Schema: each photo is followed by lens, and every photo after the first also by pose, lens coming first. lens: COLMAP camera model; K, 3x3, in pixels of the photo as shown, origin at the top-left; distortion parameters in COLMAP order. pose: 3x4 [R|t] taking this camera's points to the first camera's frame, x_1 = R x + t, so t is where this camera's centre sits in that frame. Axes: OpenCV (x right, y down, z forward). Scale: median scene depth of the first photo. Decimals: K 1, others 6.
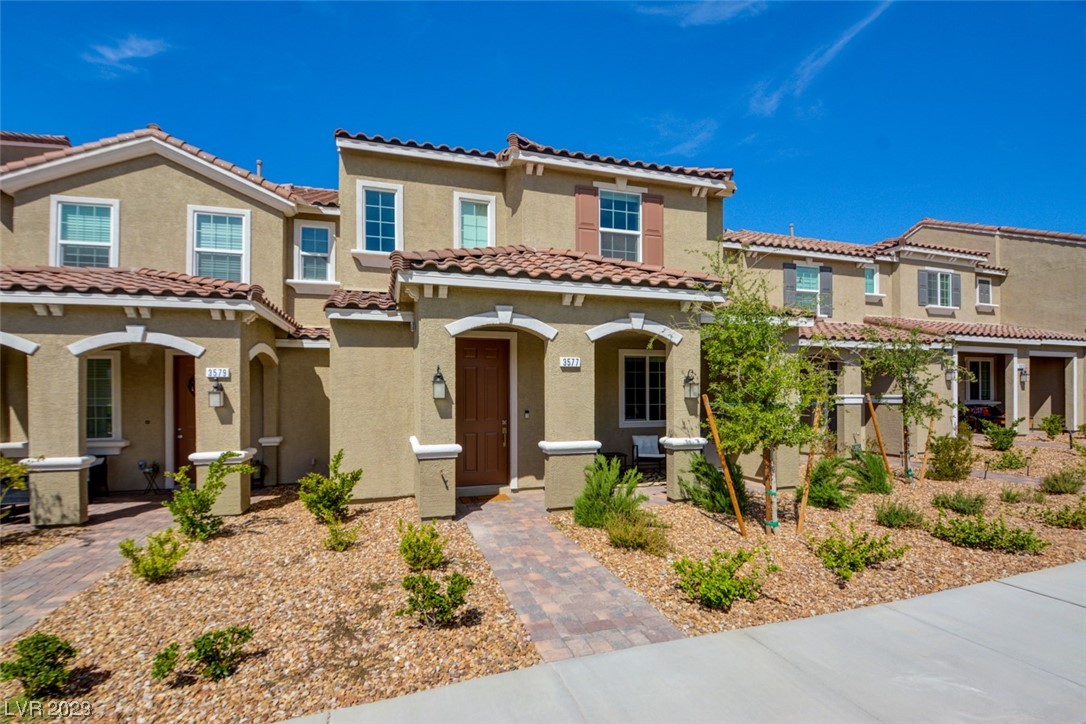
lens RADIAL K [[494.7, 0, 542.3], [0, 494.7, 389.8], [0, 0, 1]] dist [-0.000705, -0.019973]
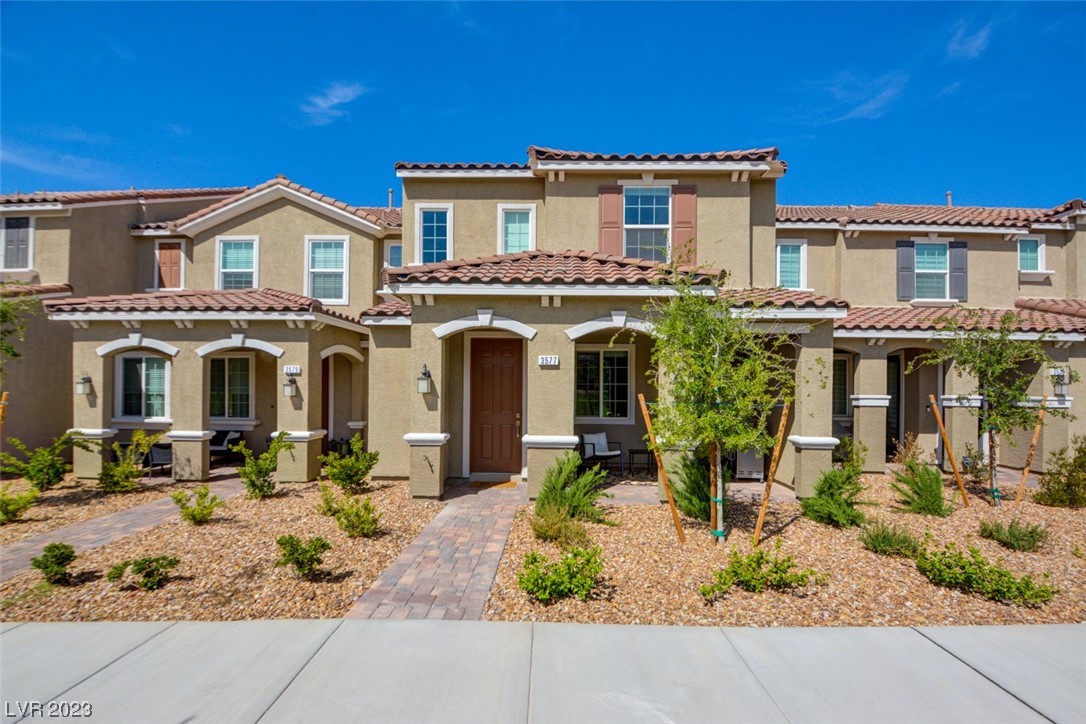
lens RADIAL K [[485.0, 0, 548.9], [0, 485.0, 381.3], [0, 0, 1]] dist [0.000148, -0.018556]
pose [[0.948791, 0.009908, -0.315748, 0.288488], [-0.010383, 0.999946, 0.000179, -0.008750], [0.315733, 0.003108, 0.948843, 0.015928]]
